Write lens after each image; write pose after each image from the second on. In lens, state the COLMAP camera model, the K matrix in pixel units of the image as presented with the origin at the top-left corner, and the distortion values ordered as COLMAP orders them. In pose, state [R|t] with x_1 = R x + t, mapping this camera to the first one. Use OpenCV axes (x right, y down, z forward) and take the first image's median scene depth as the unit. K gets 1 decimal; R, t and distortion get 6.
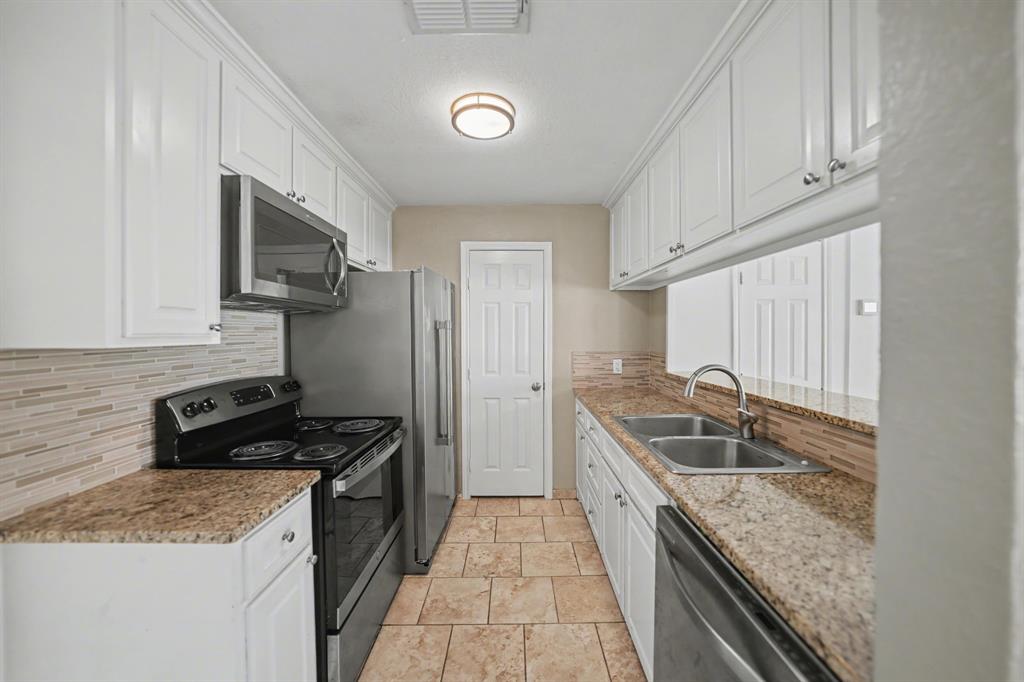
lens RADIAL K [[360.9, 0, 514.6], [0, 360.9, 338.4], [0, 0, 1]] dist [-0.022335, 0.003834]
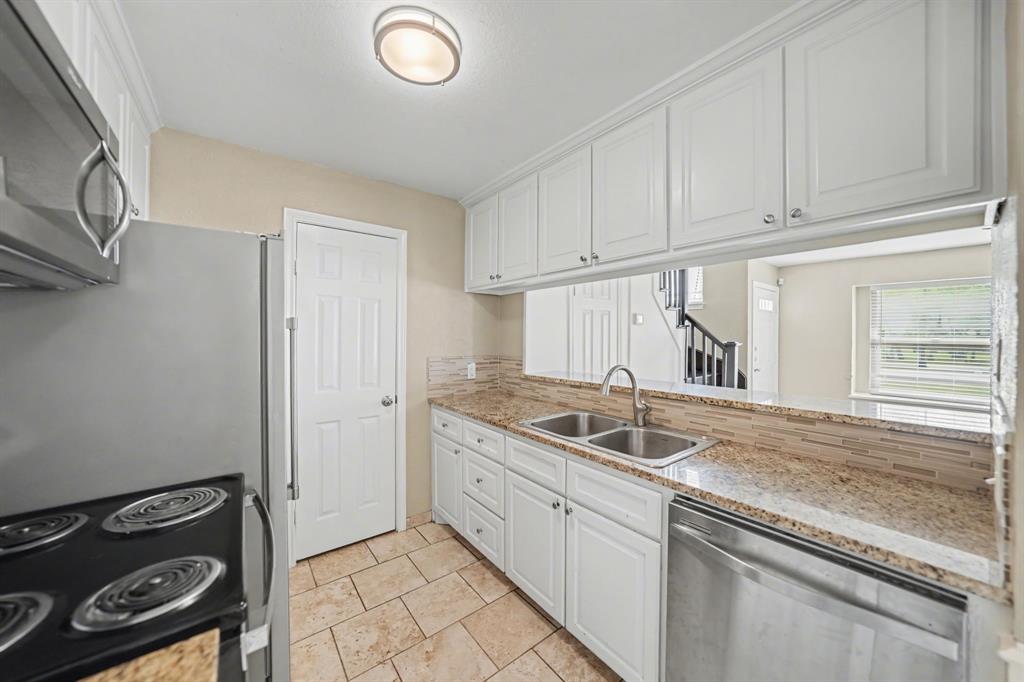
lens RADIAL K [[360.9, 0, 514.6], [0, 360.9, 338.4], [0, 0, 1]] dist [-0.022335, 0.003834]
pose [[0.789906, 0.002975, 0.613221, -0.246457], [0.004185, 0.999939, -0.010242, 0.000050], [-0.613214, 0.010656, 0.789845, 0.185098]]
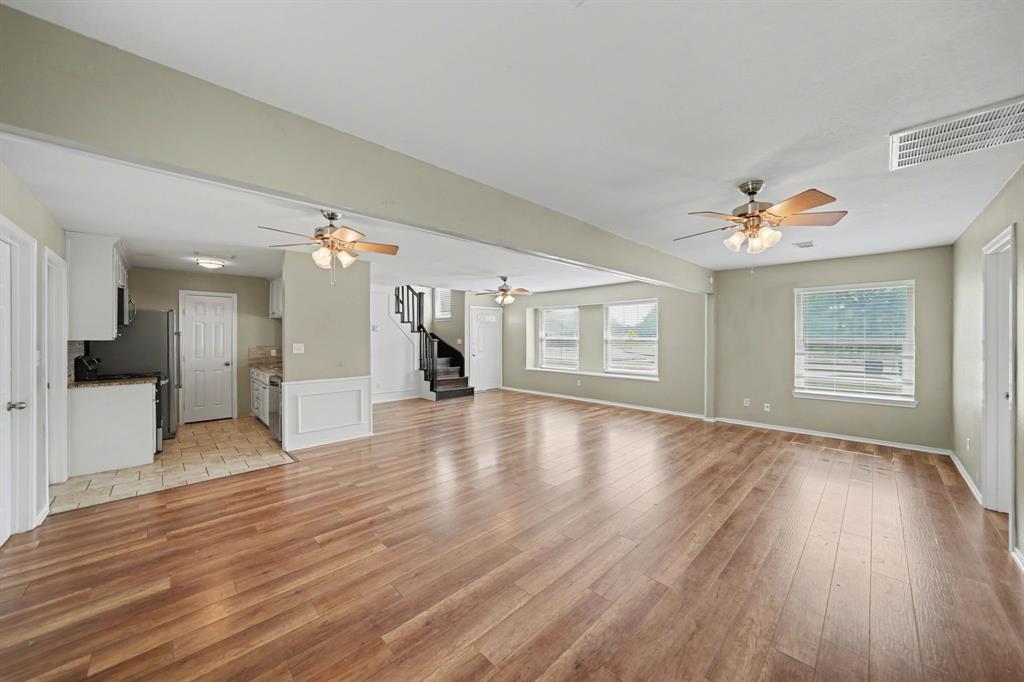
lens RADIAL K [[360.9, 0, 514.6], [0, 360.9, 338.4], [0, 0, 1]] dist [-0.022335, 0.003834]
pose [[0.704358, 0.000308, 0.709845, -0.255471], [0.009342, 0.999909, -0.009703, 0.029864], [-0.709783, 0.013466, 0.704292, -1.780757]]
